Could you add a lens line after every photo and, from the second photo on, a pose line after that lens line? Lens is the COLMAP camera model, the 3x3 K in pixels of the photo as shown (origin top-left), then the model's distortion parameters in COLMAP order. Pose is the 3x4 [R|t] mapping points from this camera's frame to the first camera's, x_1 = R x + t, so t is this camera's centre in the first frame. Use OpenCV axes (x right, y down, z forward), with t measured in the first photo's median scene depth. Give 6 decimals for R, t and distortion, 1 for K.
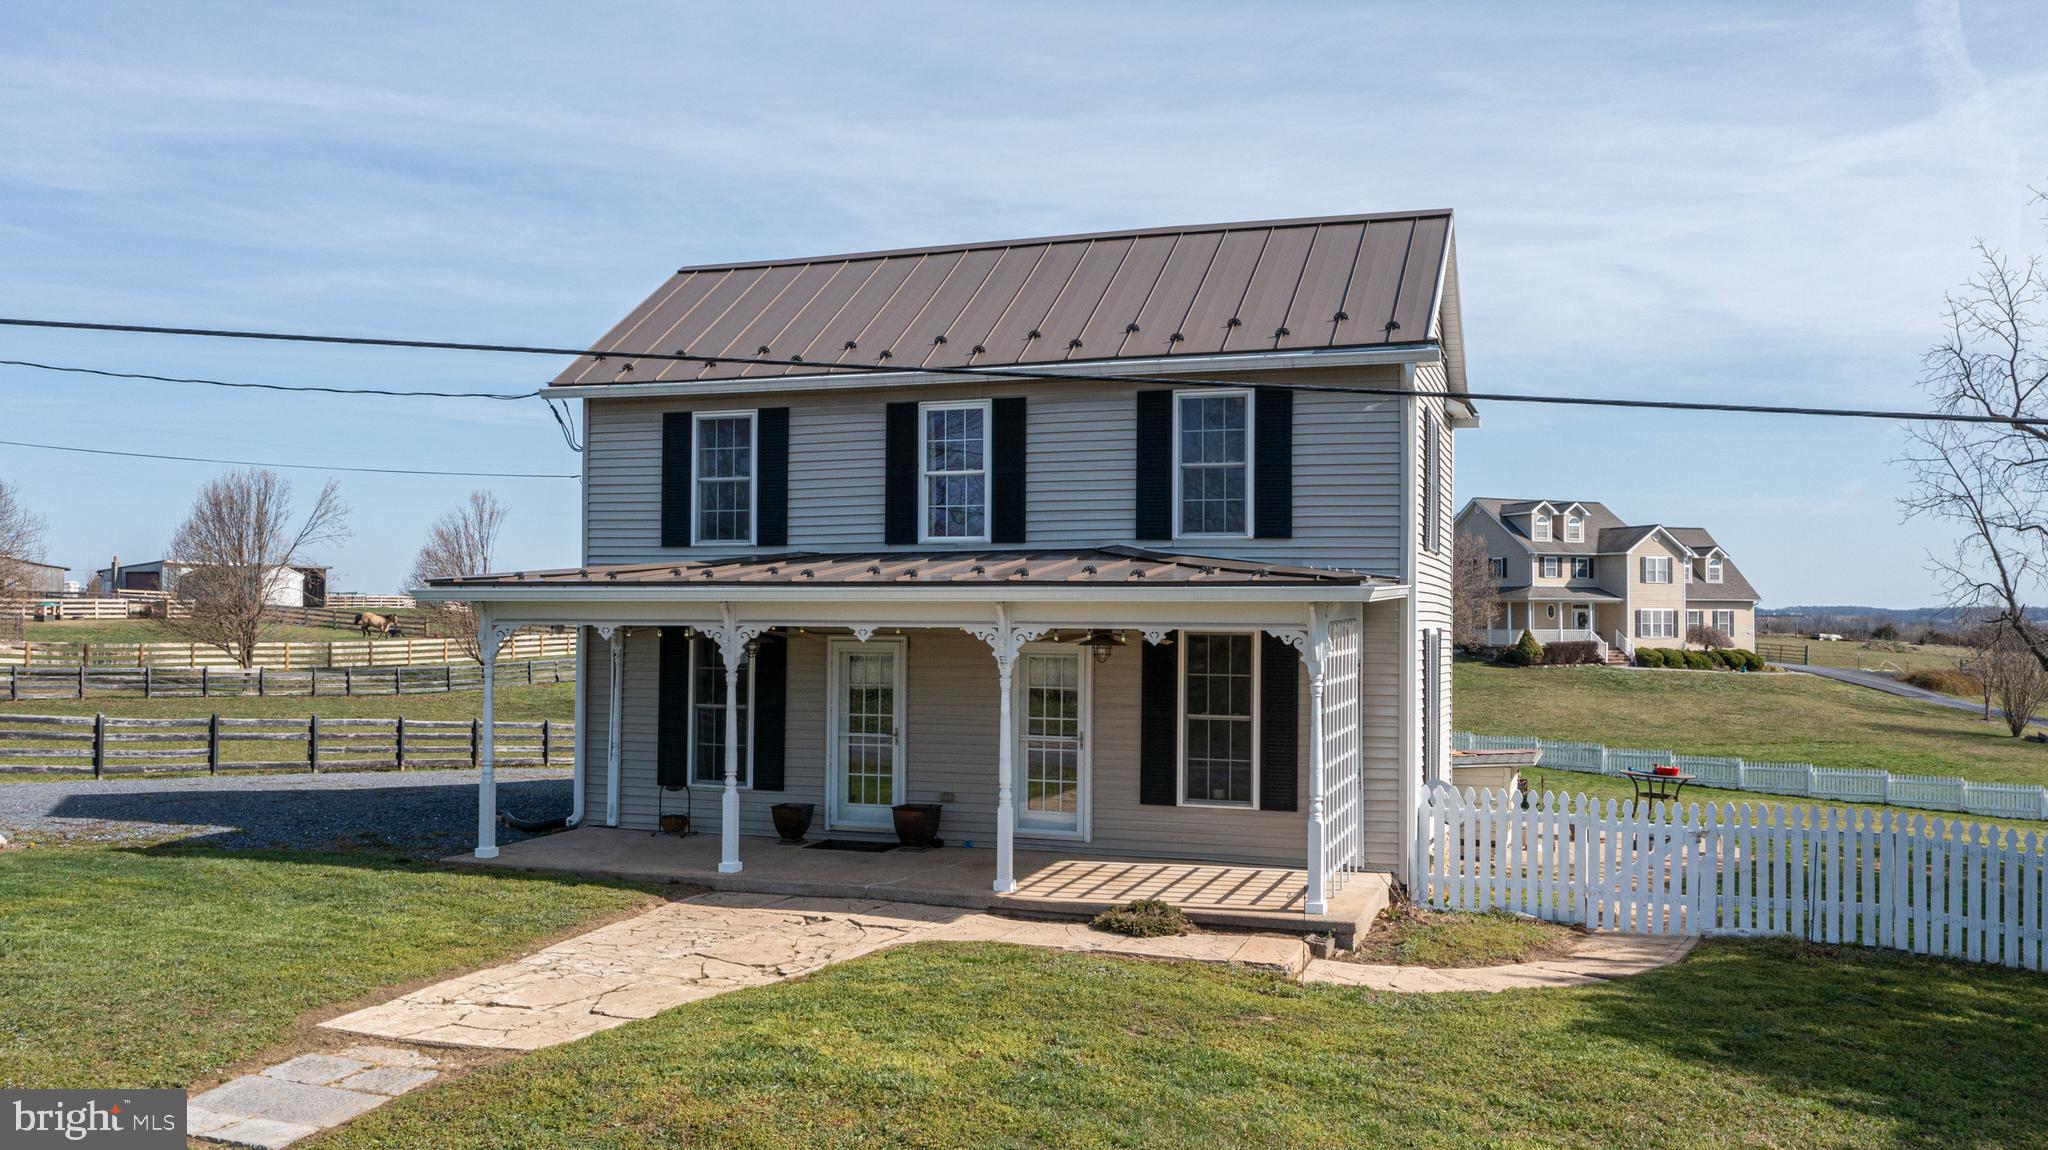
lens RADIAL K [[1644.5, 0, 1019.6], [0, 1644.5, 573.4], [0, 0, 1]] dist [-0.007971, 0.002408]
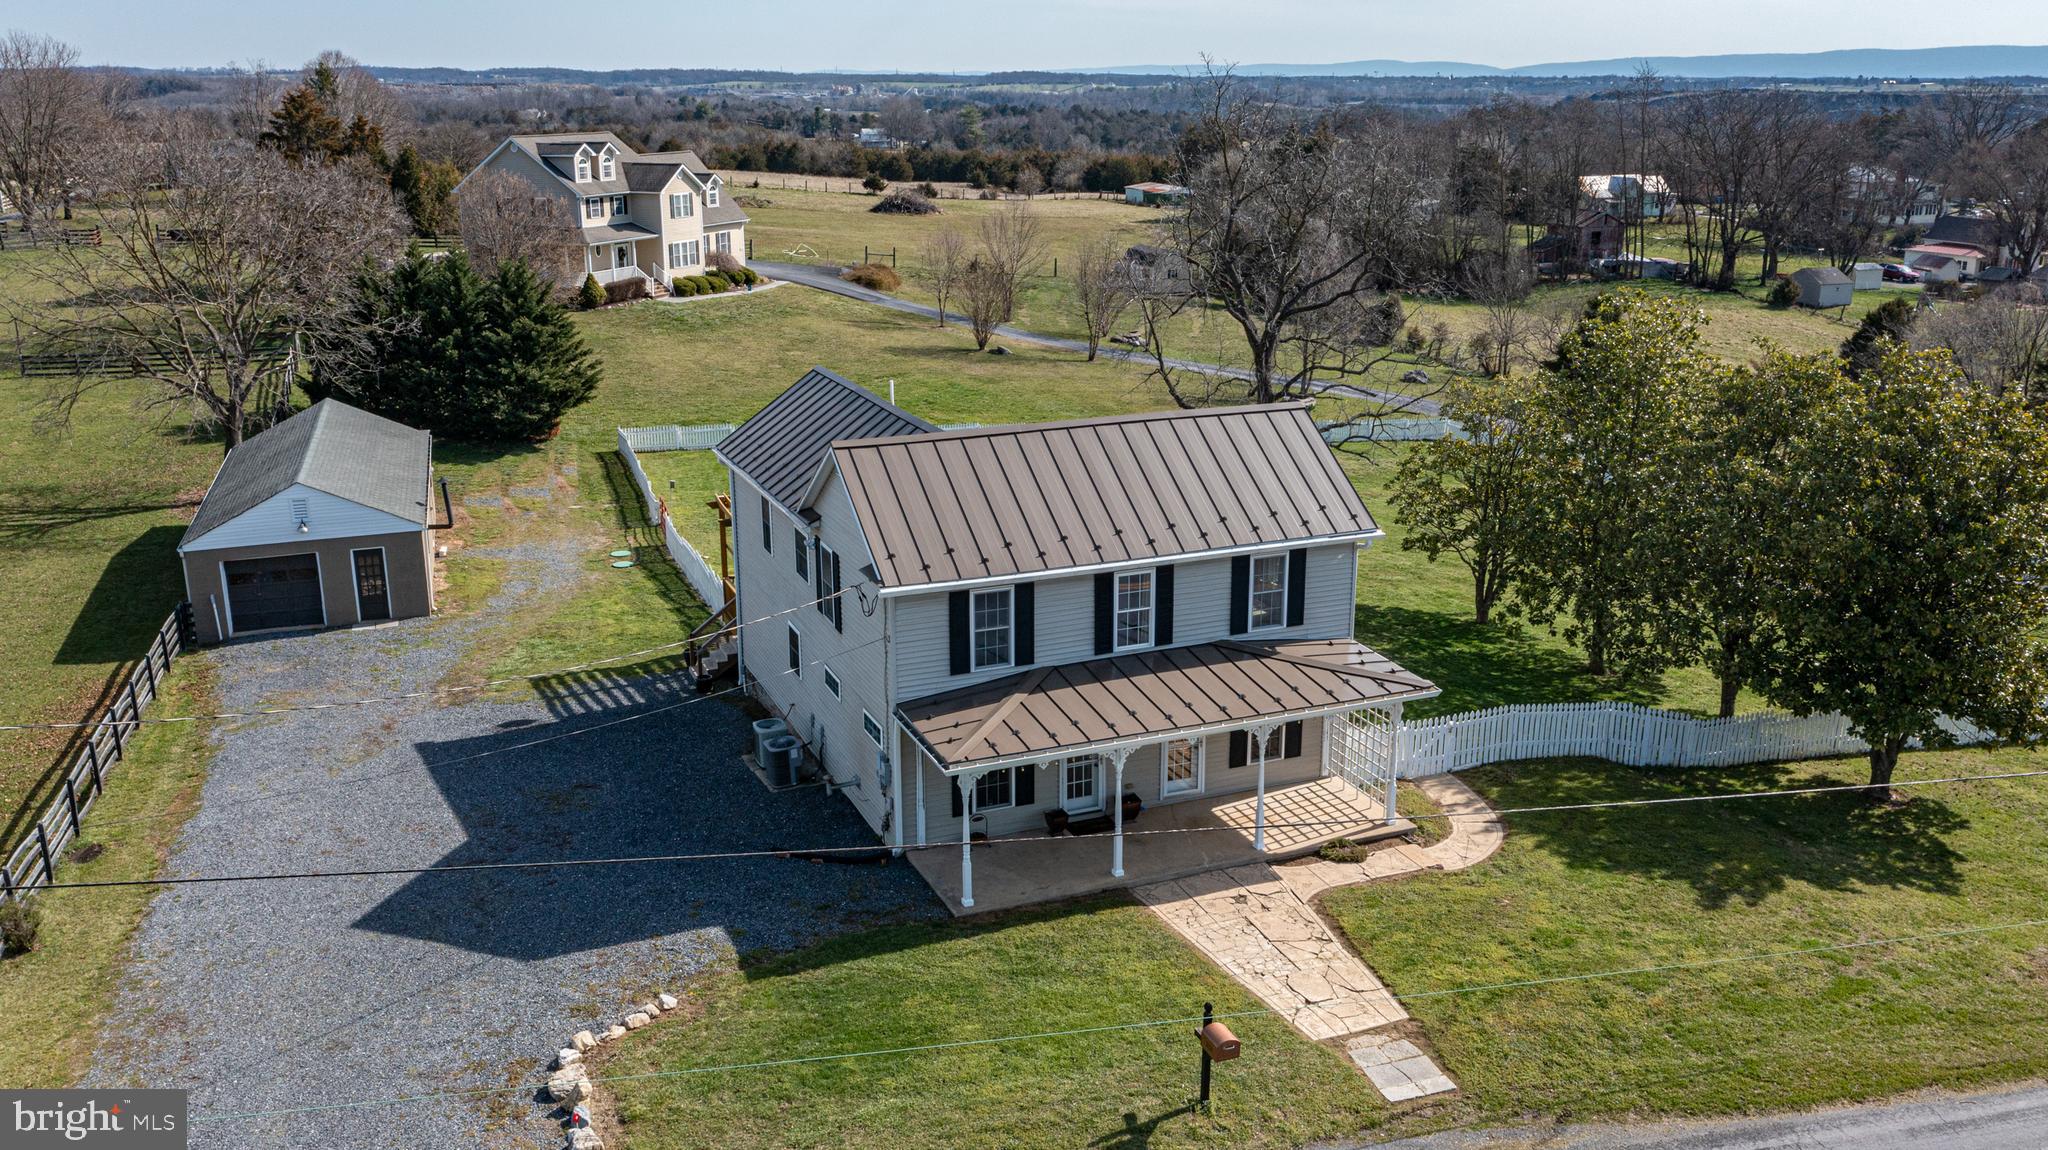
lens RADIAL K [[1700.1, 0, 1038.2], [0, 1700.1, 574.7], [0, 0, 1]] dist [-0.009251, 0.014759]
pose [[0.738905, -0.194495, 0.645128, -1.177528], [-0.012399, 0.953348, 0.301619, -0.593496], [-0.673695, -0.230867, 0.702022, -0.156495]]
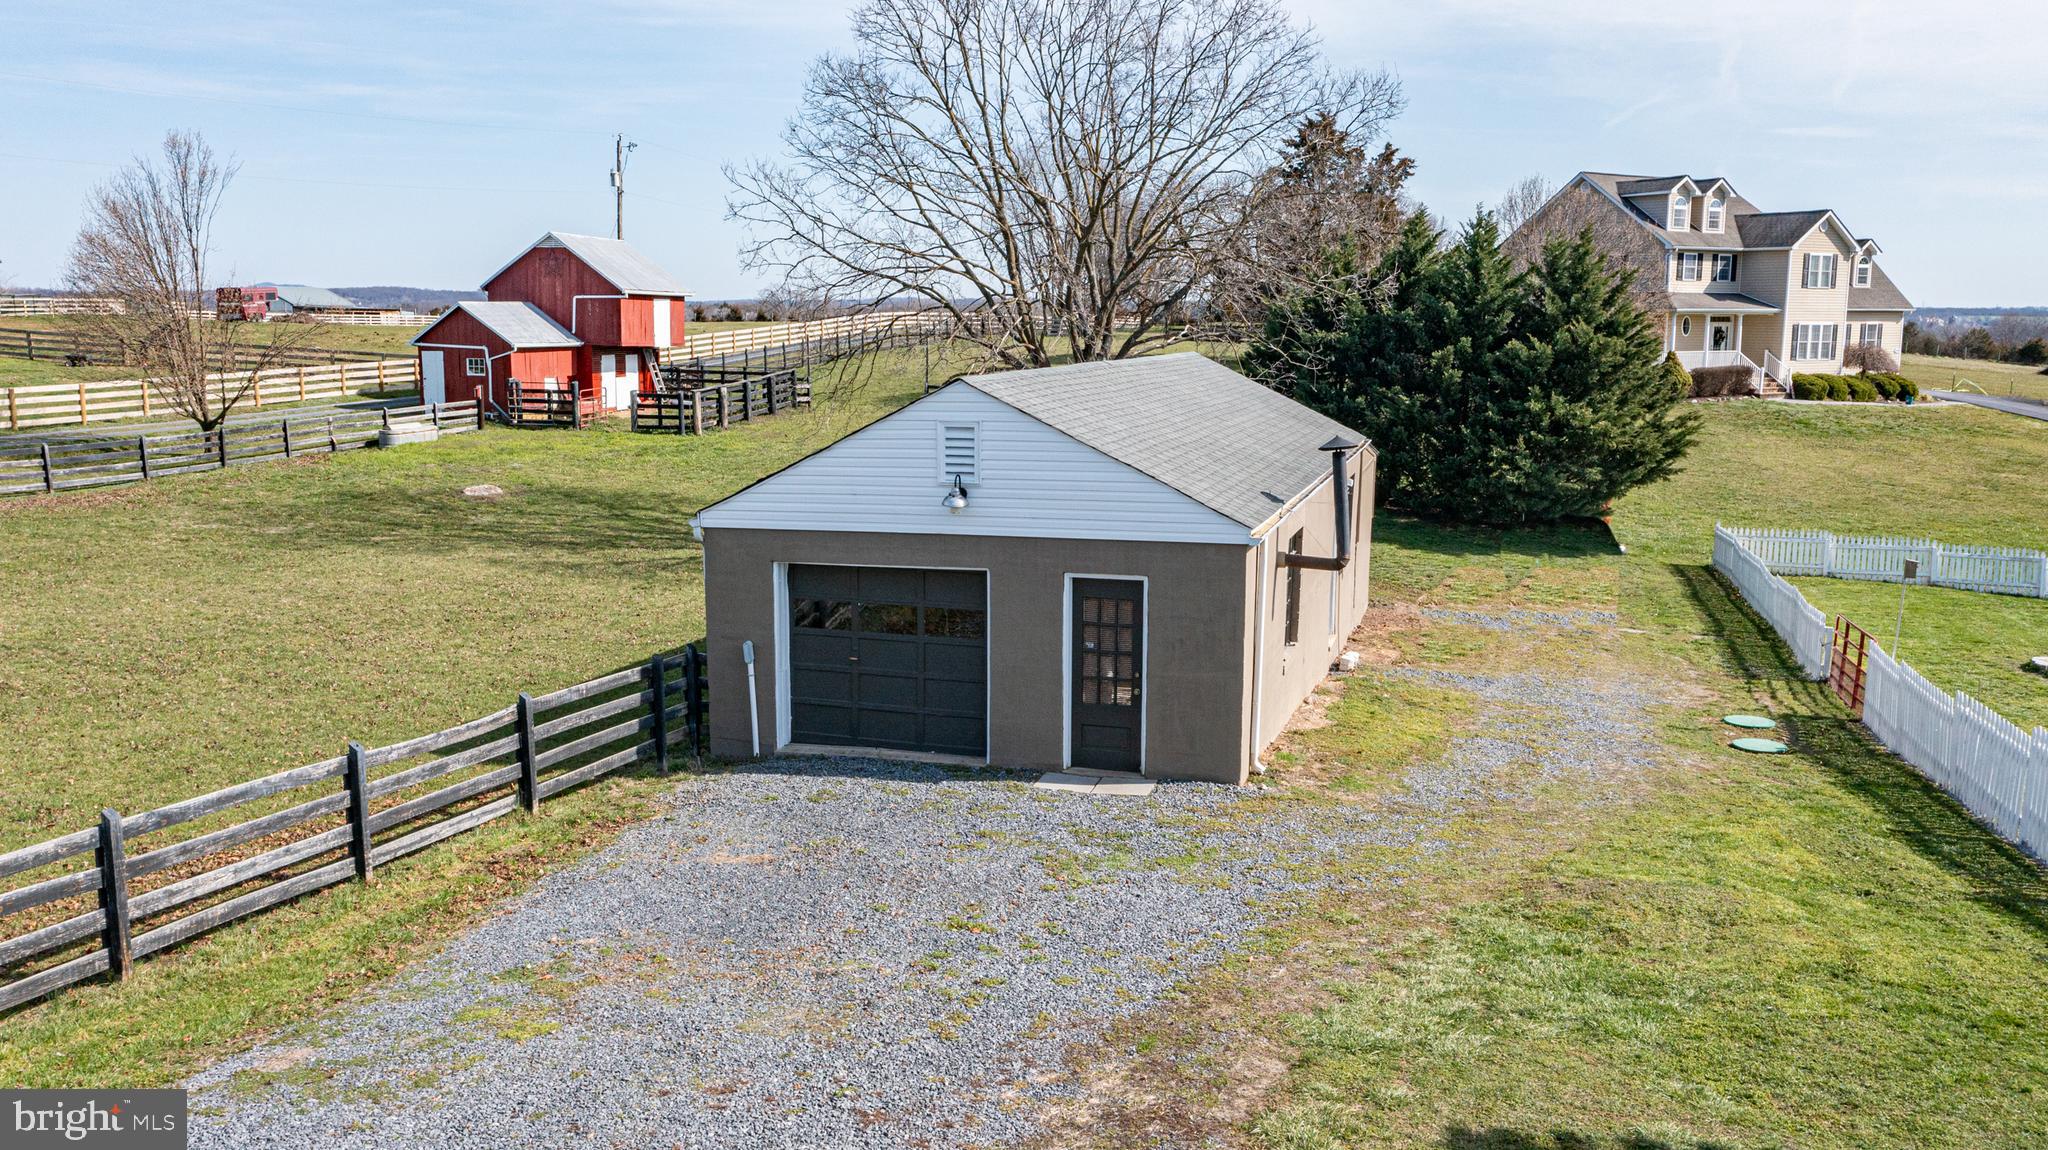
lens RADIAL K [[1644.5, 0, 1019.6], [0, 1644.5, 573.4], [0, 0, 1]] dist [-0.007971, 0.002408]
pose [[0.991734, -0.021411, 0.126512, -0.424847], [-0.002082, 0.983164, 0.182711, -0.012899], [-0.128294, -0.181465, 0.974993, 1.445625]]
